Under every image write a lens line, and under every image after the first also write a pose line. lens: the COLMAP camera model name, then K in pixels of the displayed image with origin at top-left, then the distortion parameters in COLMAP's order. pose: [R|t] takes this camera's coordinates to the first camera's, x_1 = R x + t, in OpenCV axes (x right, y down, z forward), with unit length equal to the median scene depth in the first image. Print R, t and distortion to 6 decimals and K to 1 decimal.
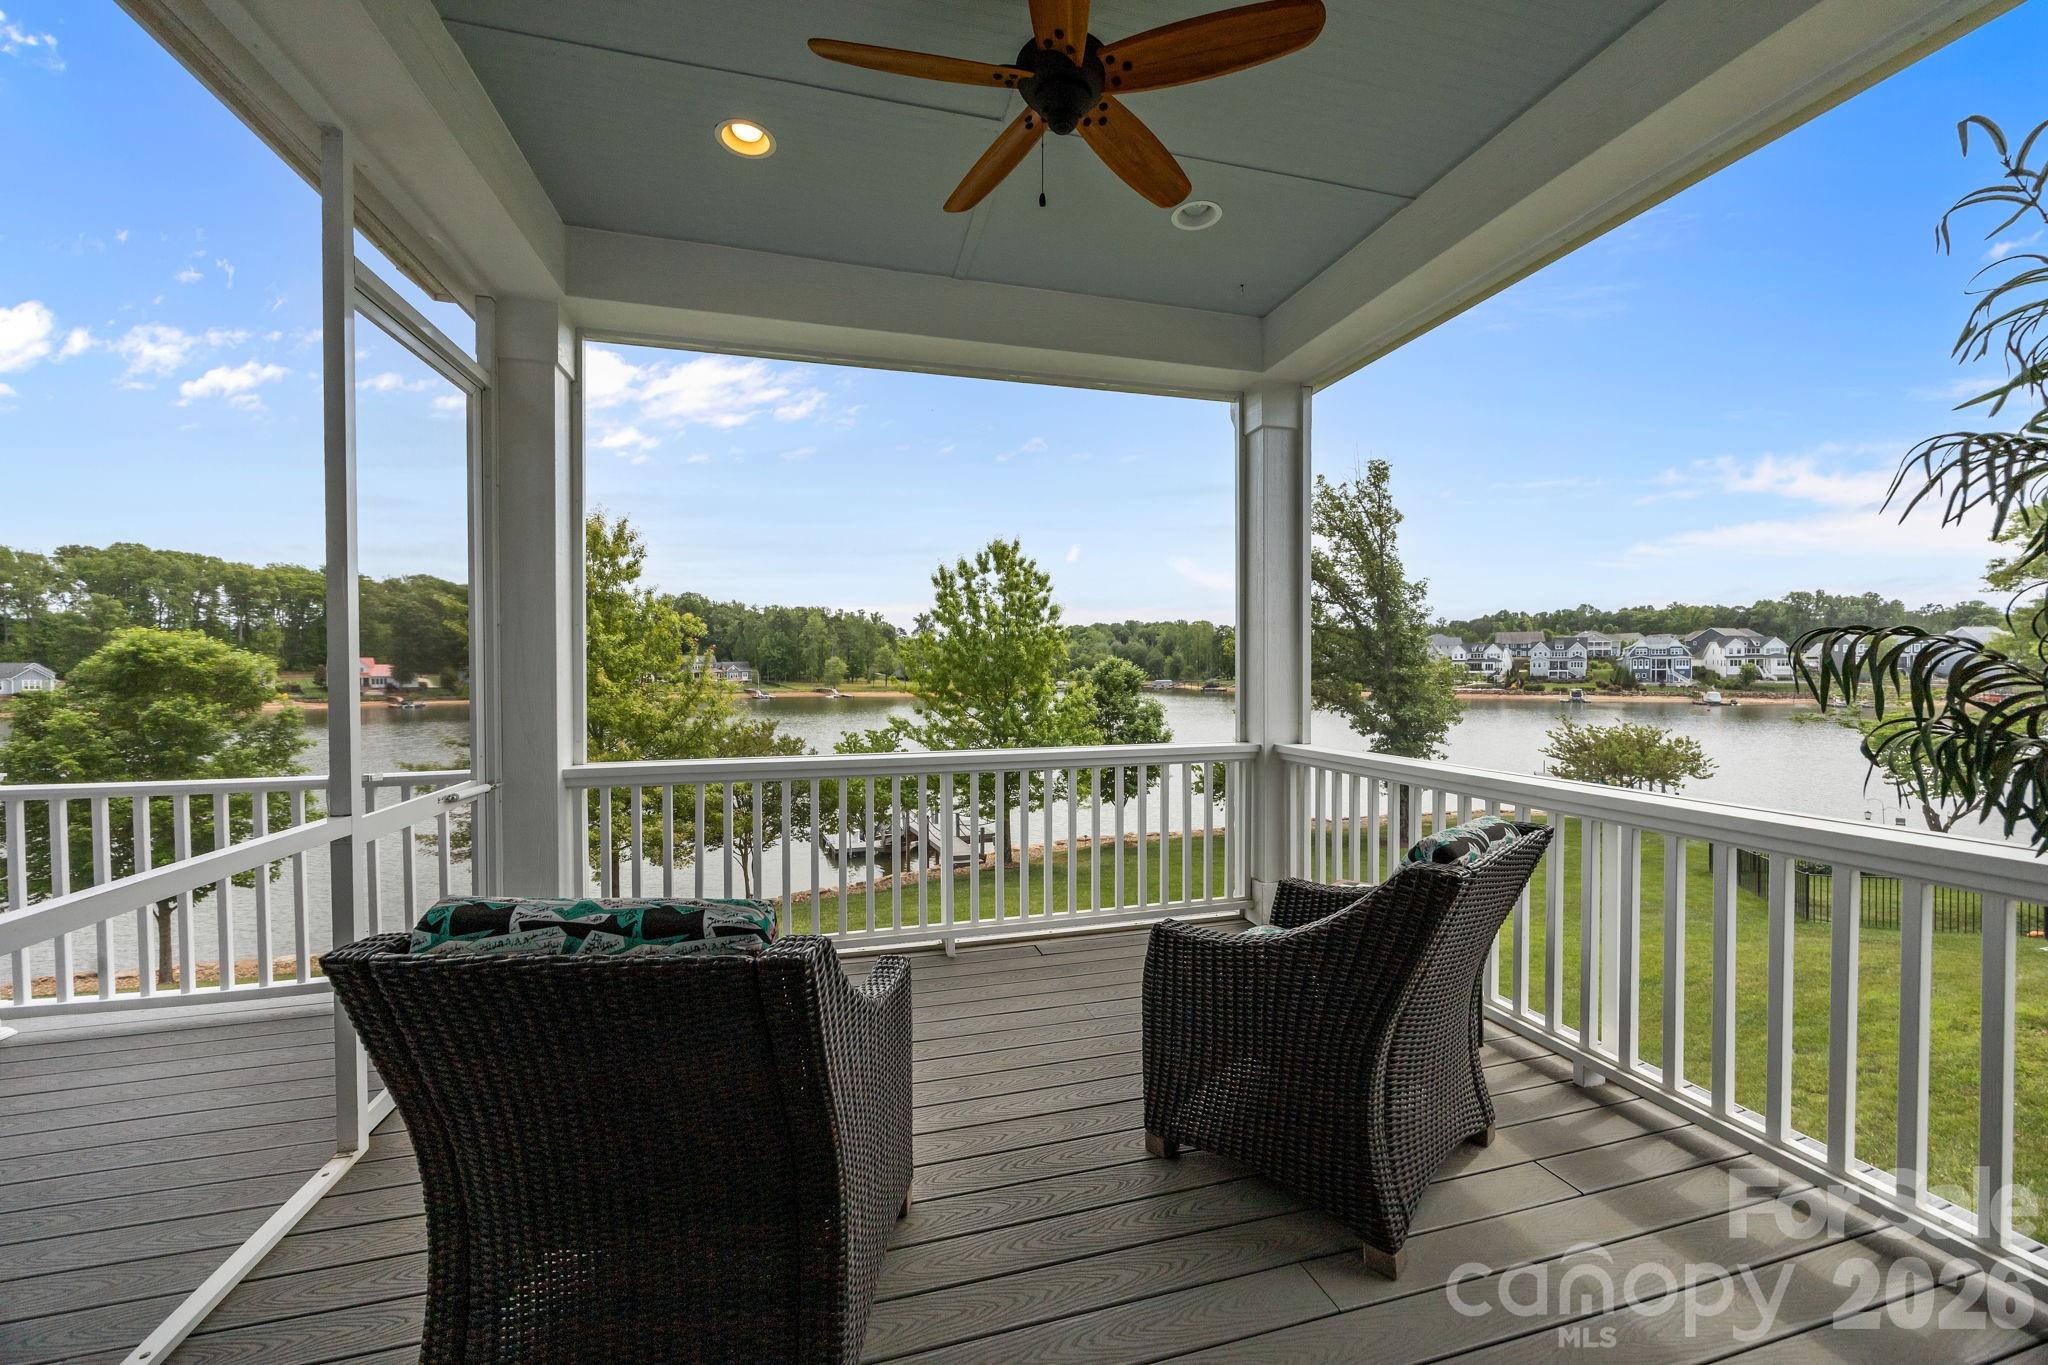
lens RADIAL K [[770.1, 0, 1033.3], [0, 770.1, 674.7], [0, 0, 1]] dist [-0.000732, 0.000056]
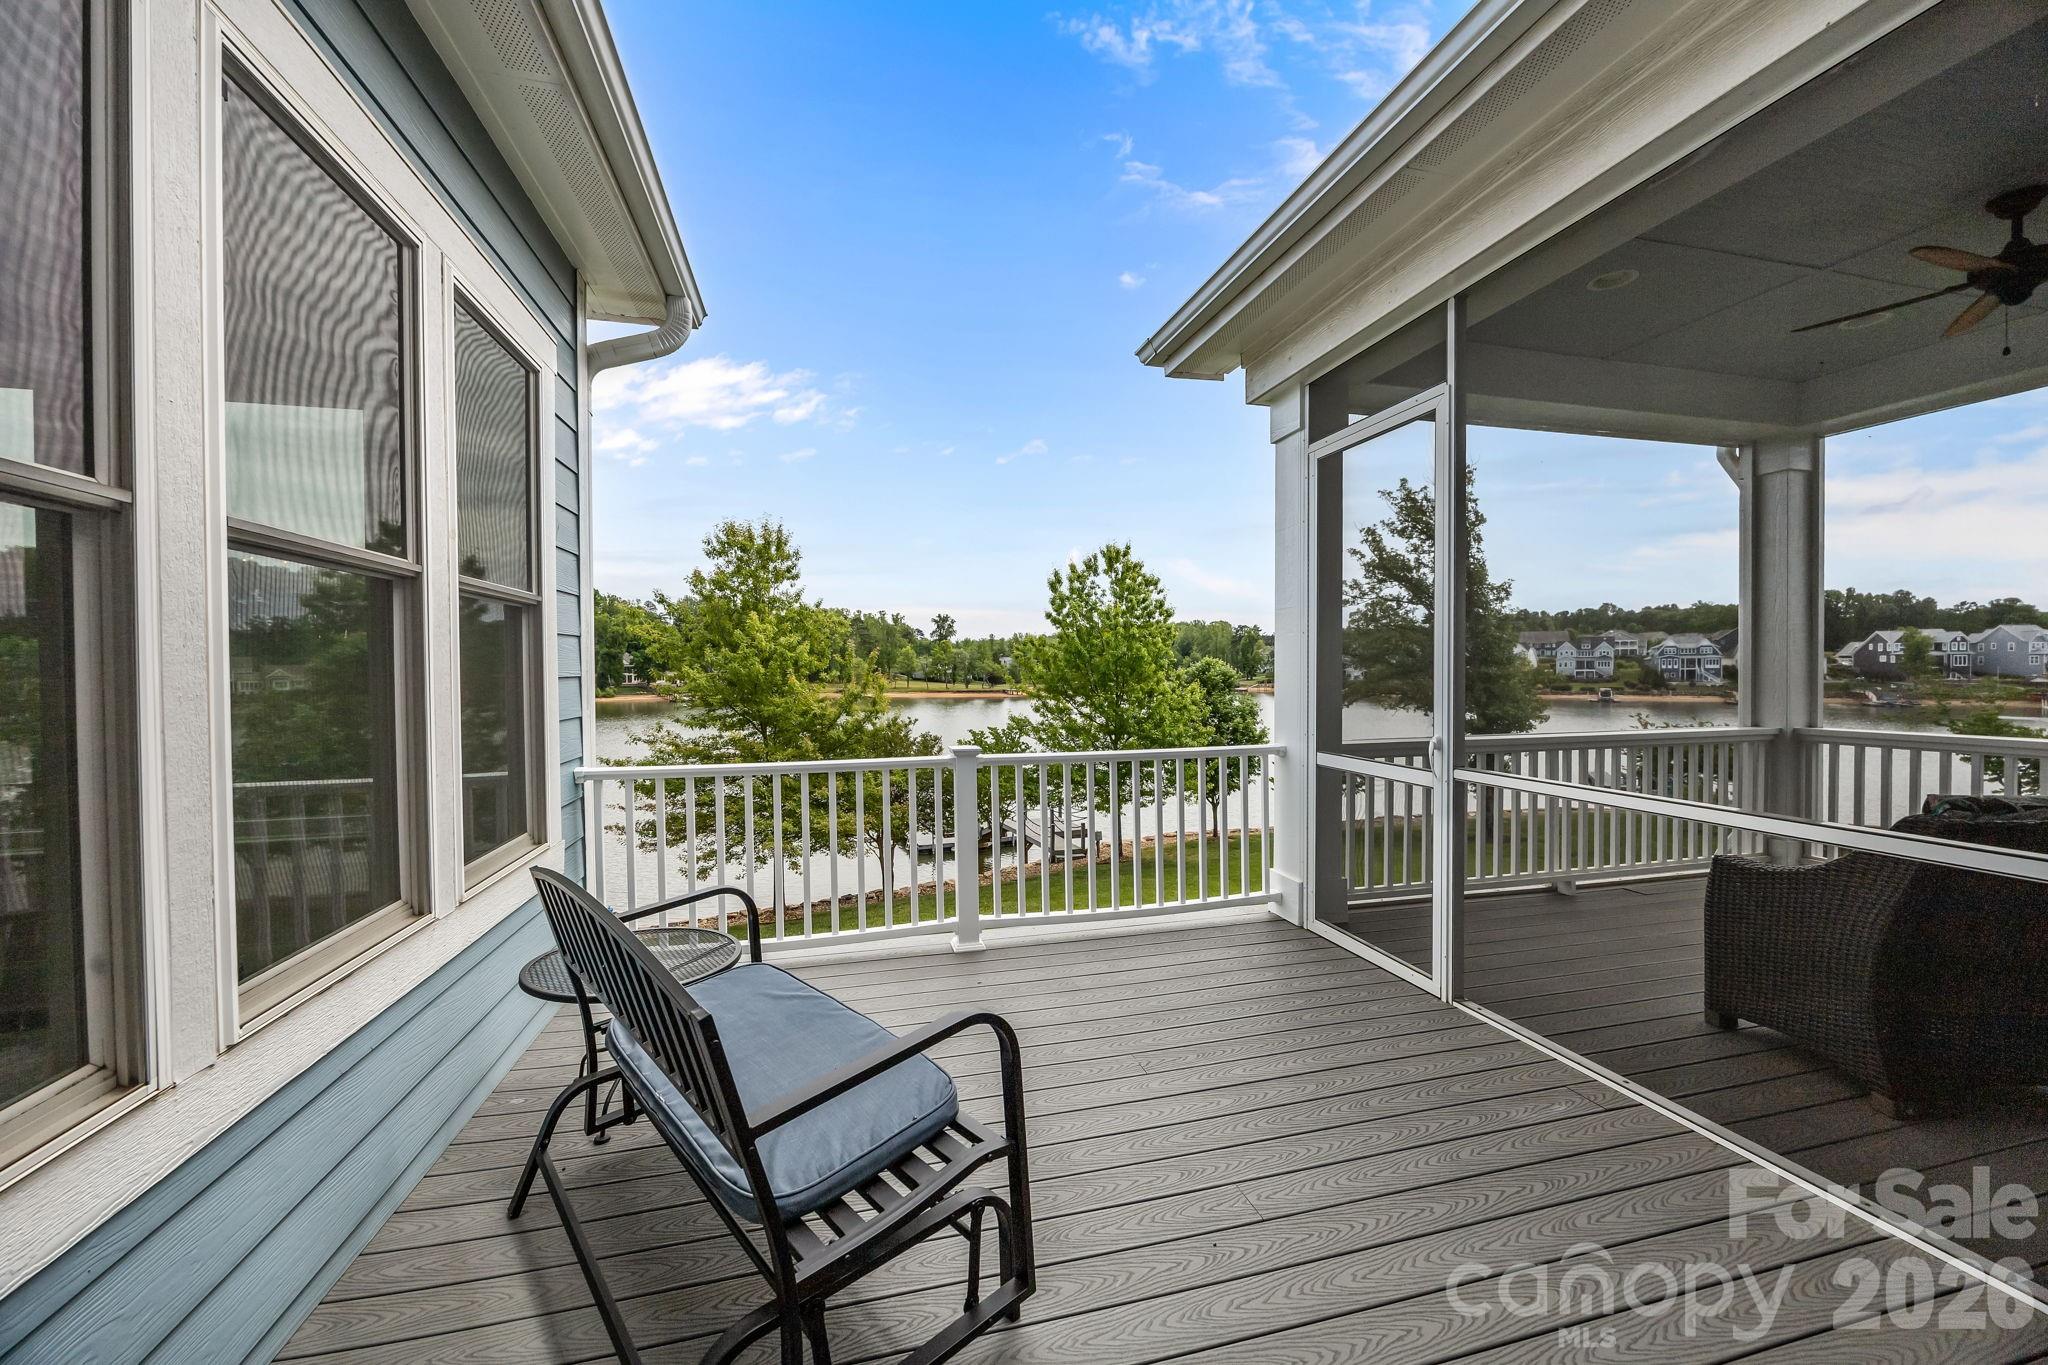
lens RADIAL K [[772.5, 0, 1024.0], [0, 772.5, 682.5], [0, 0, 1]] dist [-0.000546, -0.000193]
pose [[0.999911, -0.002019, -0.013217, -0.115115], [0.002139, 0.999957, 0.009056, 0.000712], [0.013198, -0.009083, 0.999872, -0.031157]]
